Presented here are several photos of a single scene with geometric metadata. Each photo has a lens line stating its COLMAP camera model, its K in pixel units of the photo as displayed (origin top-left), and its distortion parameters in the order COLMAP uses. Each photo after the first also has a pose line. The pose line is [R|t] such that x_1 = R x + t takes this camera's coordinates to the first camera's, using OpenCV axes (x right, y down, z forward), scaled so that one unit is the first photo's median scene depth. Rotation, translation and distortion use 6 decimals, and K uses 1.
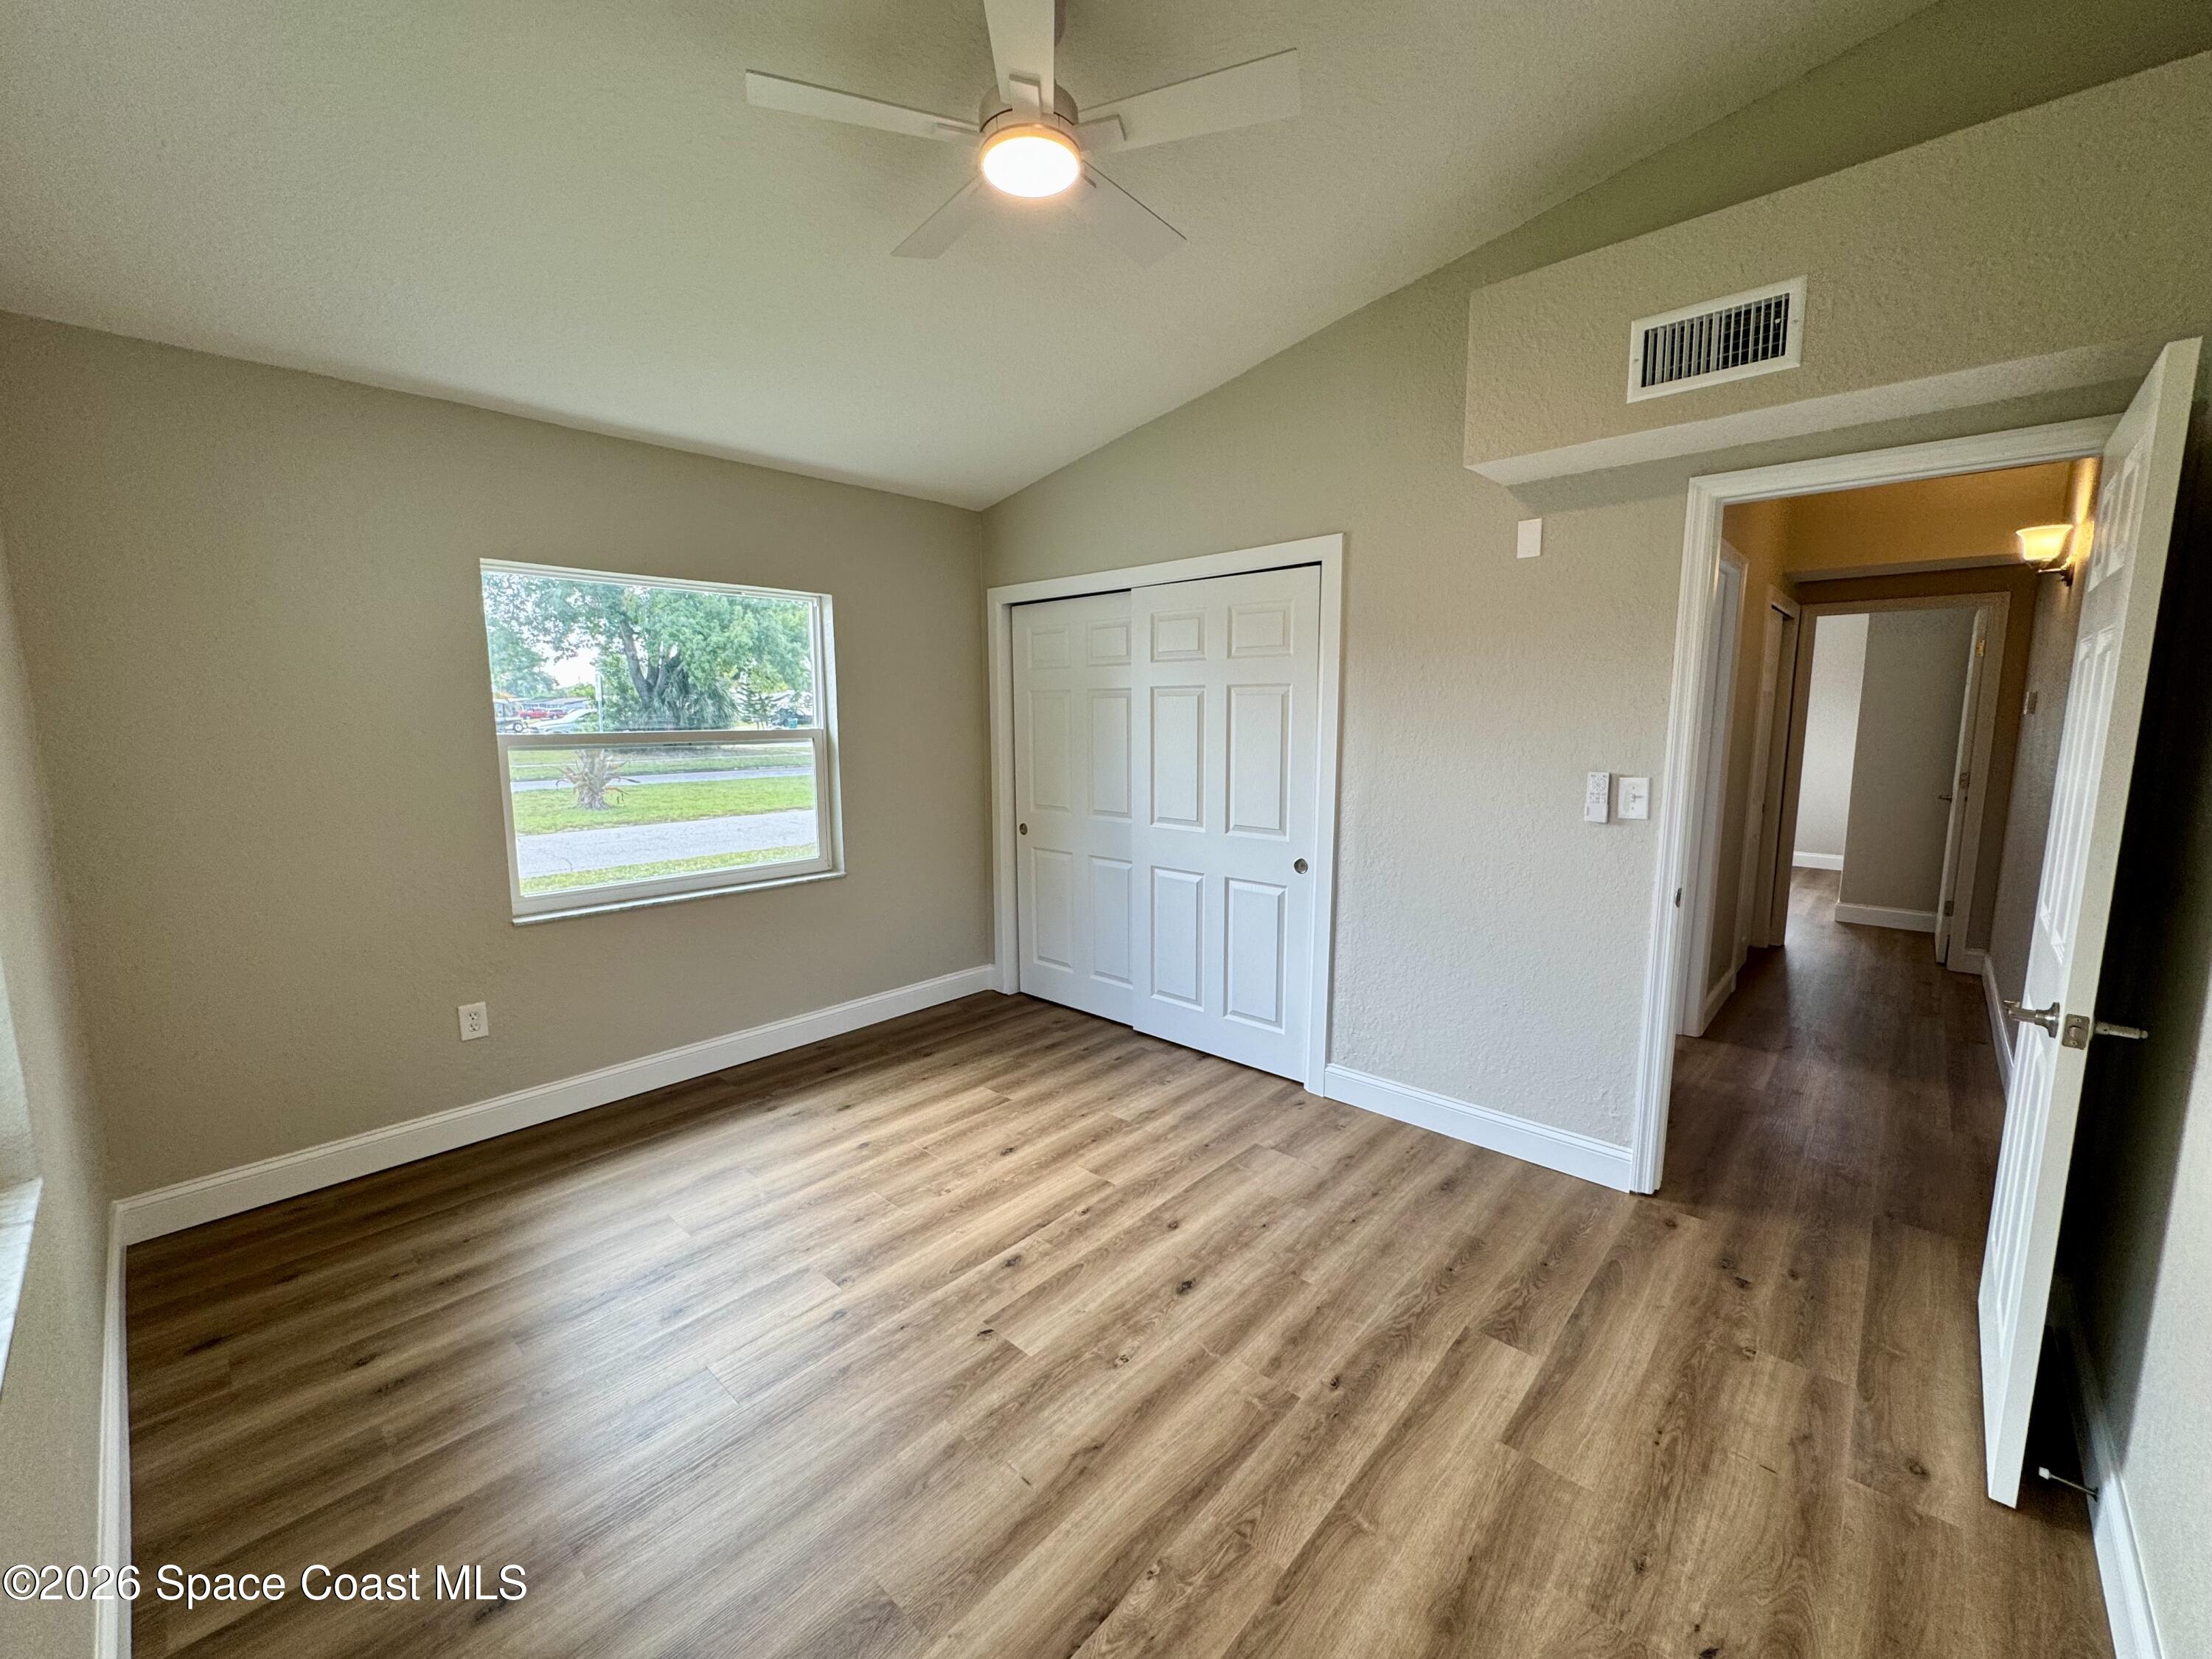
lens RADIAL K [[886.3, 0, 1111.9], [0, 886.3, 835.2], [0, 0, 1]] dist [-0.001129, 0.000000]
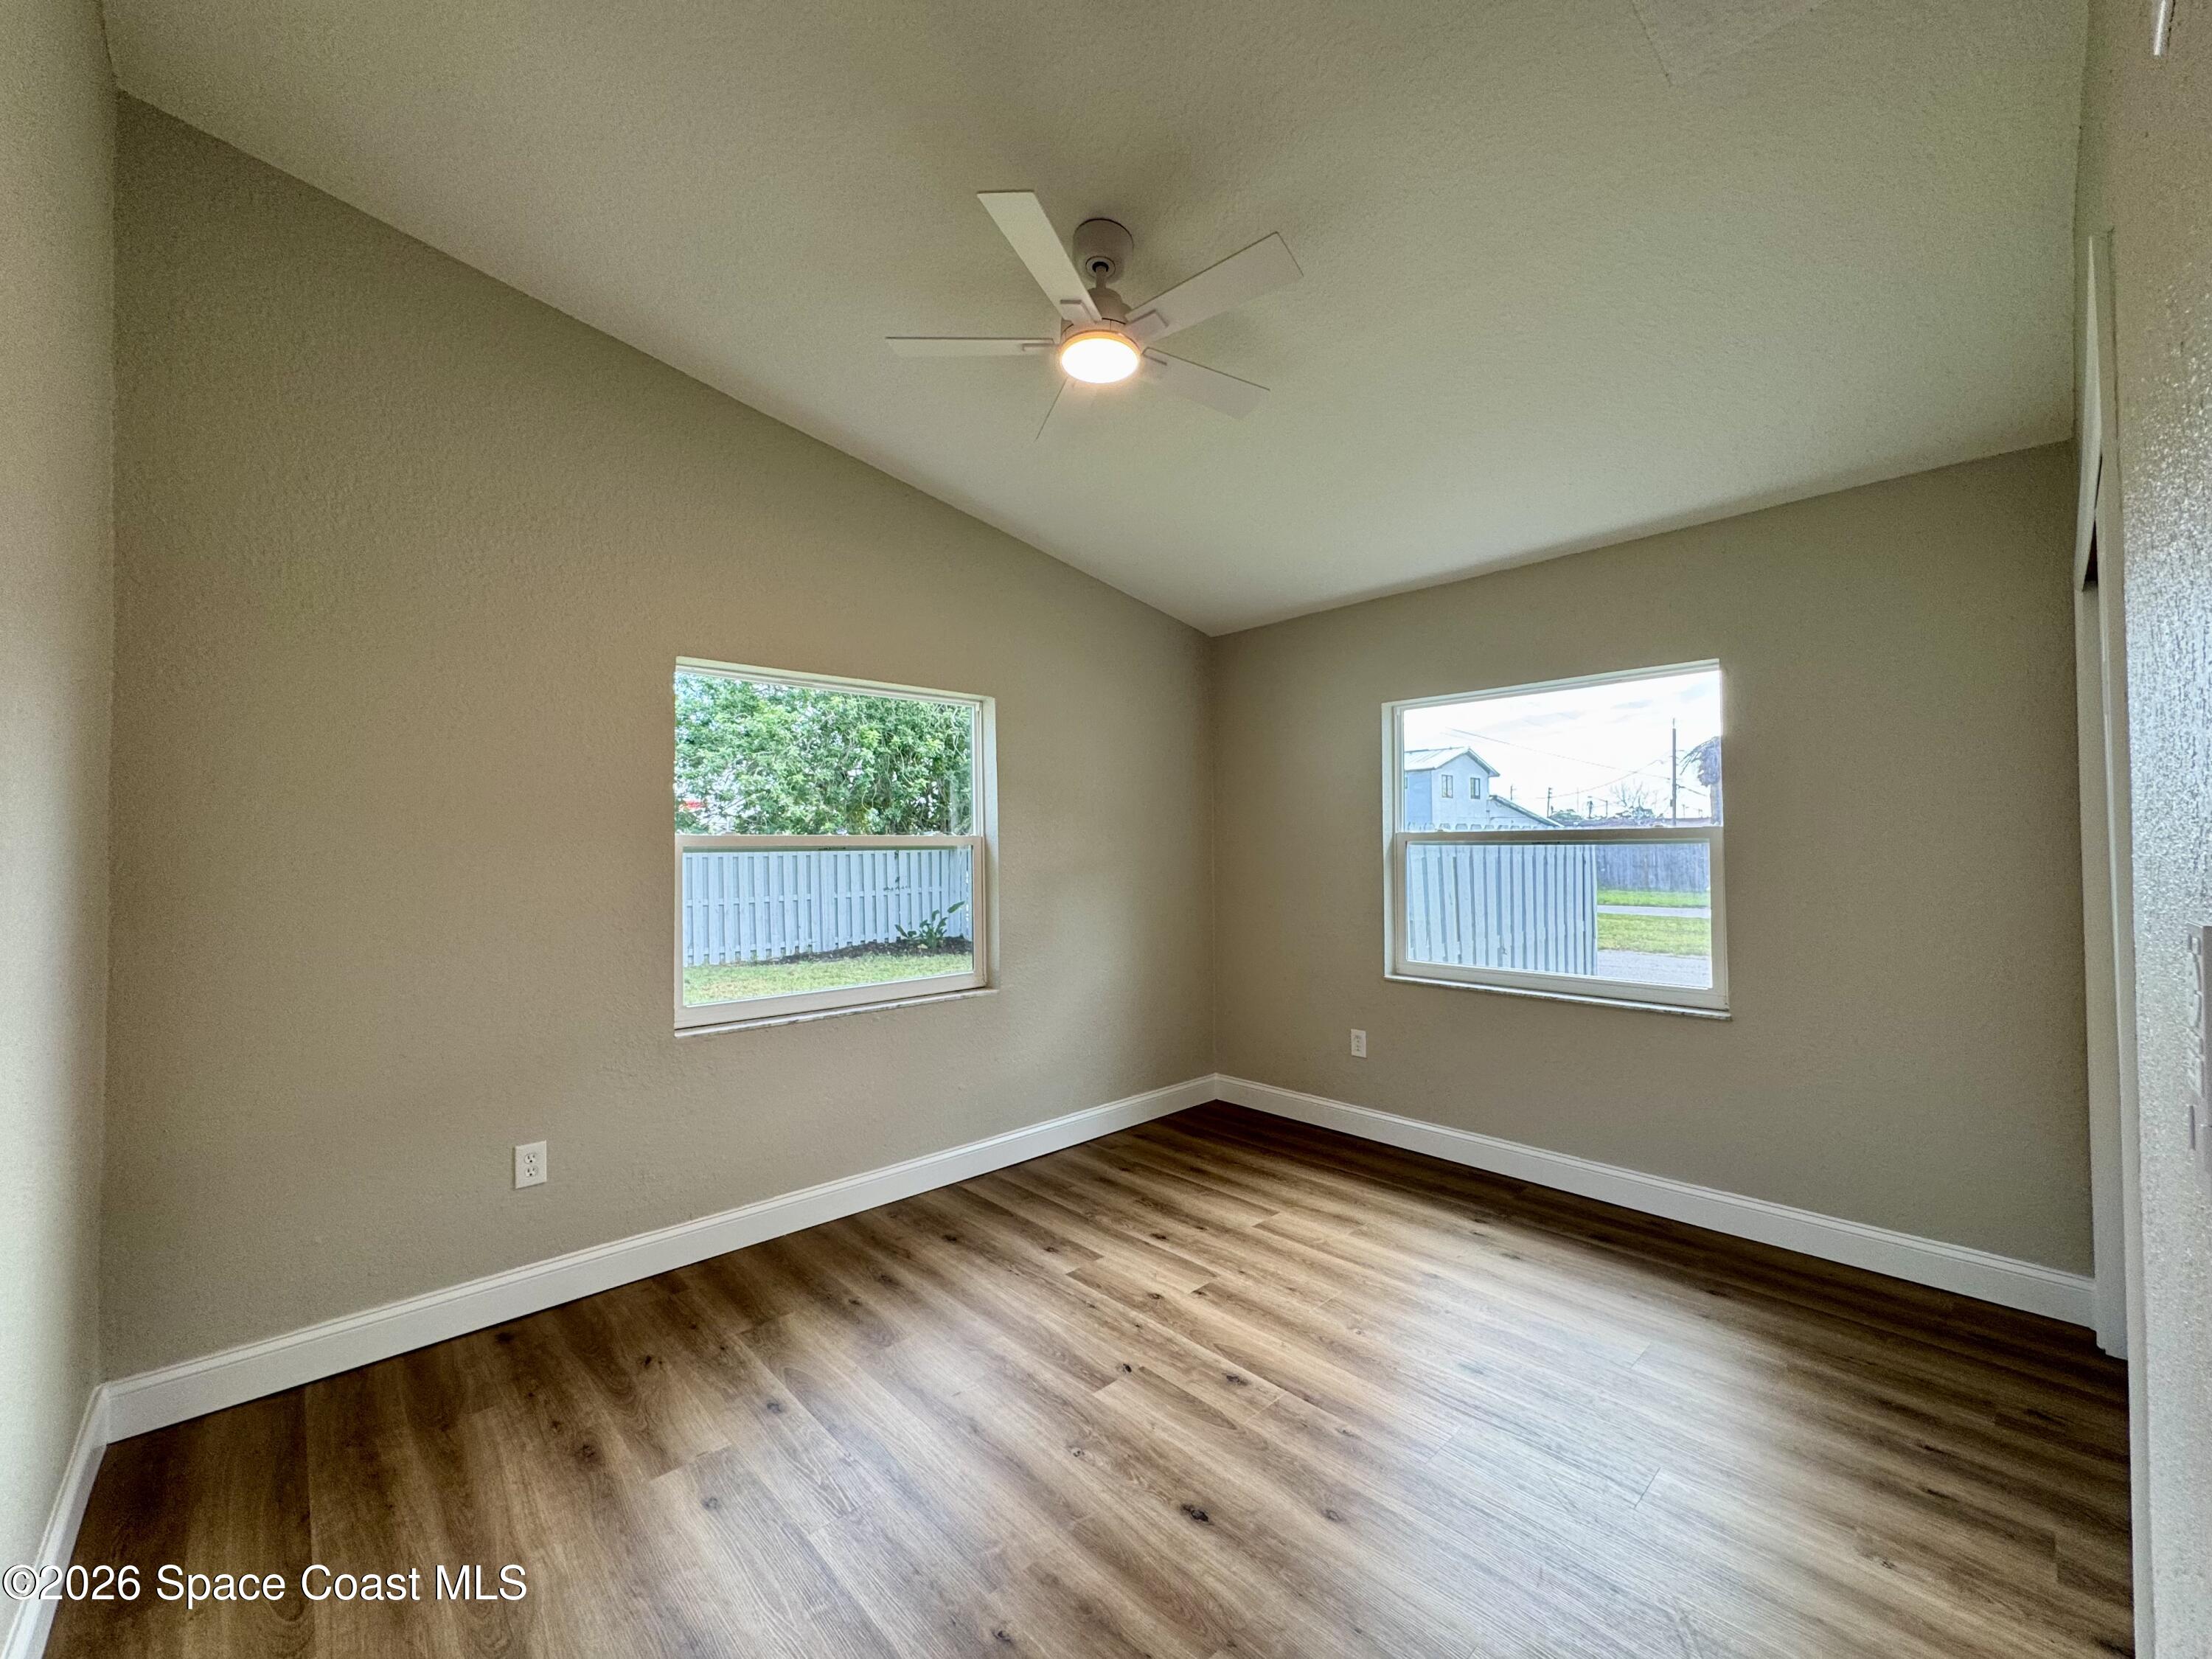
lens RADIAL K [[886.3, 0, 1111.0], [0, 886.3, 837.3], [0, 0, 1]] dist [-0.001129, 0.000000]
pose [[-0.075532, -0.009017, -0.997103, 0.659992], [-0.132593, 0.991170, 0.001080, -0.053826], [0.988288, 0.132291, -0.076061, 0.686979]]
